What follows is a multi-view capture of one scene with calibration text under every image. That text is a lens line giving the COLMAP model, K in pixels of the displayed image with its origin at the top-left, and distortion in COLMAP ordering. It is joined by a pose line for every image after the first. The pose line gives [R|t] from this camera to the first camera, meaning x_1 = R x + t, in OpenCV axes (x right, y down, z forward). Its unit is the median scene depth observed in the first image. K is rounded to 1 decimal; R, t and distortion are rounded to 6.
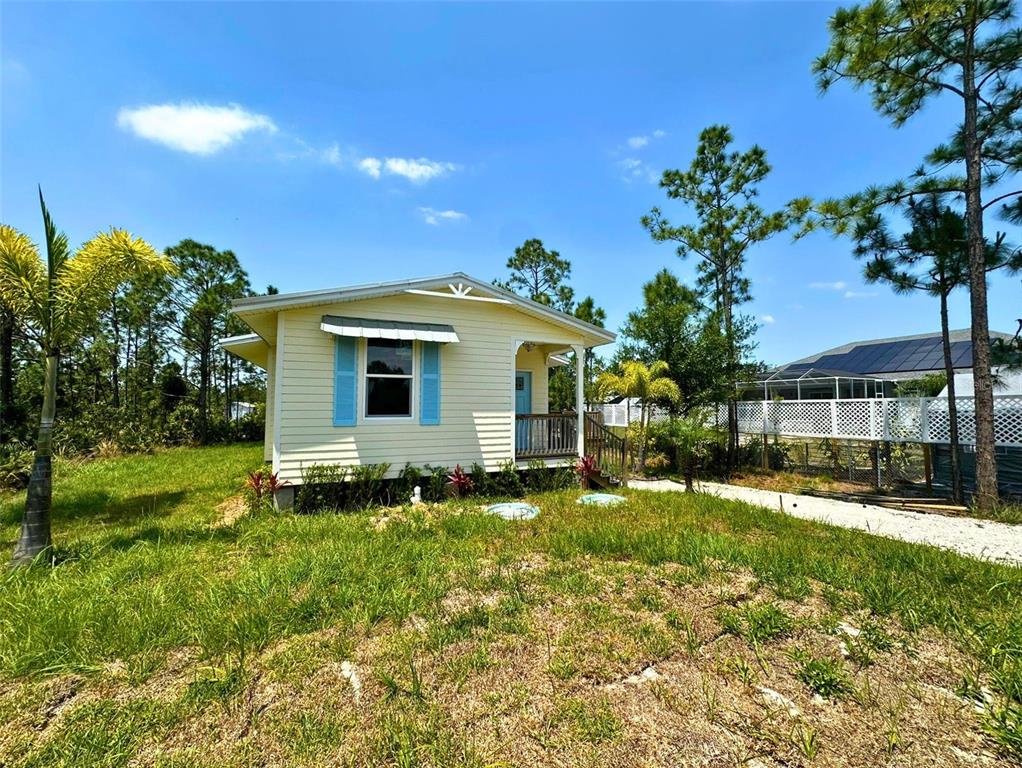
lens RADIAL K [[423.3, 0, 511.0], [0, 423.3, 384.0], [0, 0, 1]] dist [-0.001514, -0.000091]
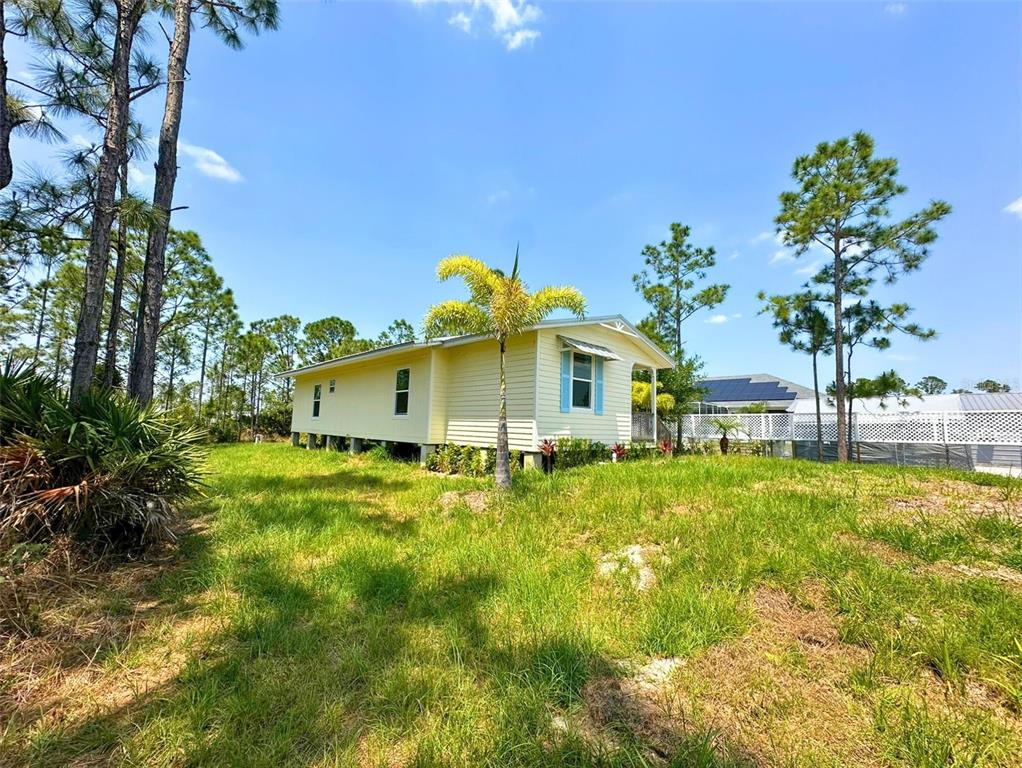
lens RADIAL K [[423.3, 0, 511.0], [0, 423.3, 384.0], [0, 0, 1]] dist [-0.001514, -0.000091]
pose [[0.933570, 0.062957, 0.352822, -0.855684], [-0.048592, 0.997595, -0.049435, 0.066510], [-0.355086, 0.029007, 0.934384, -0.224392]]
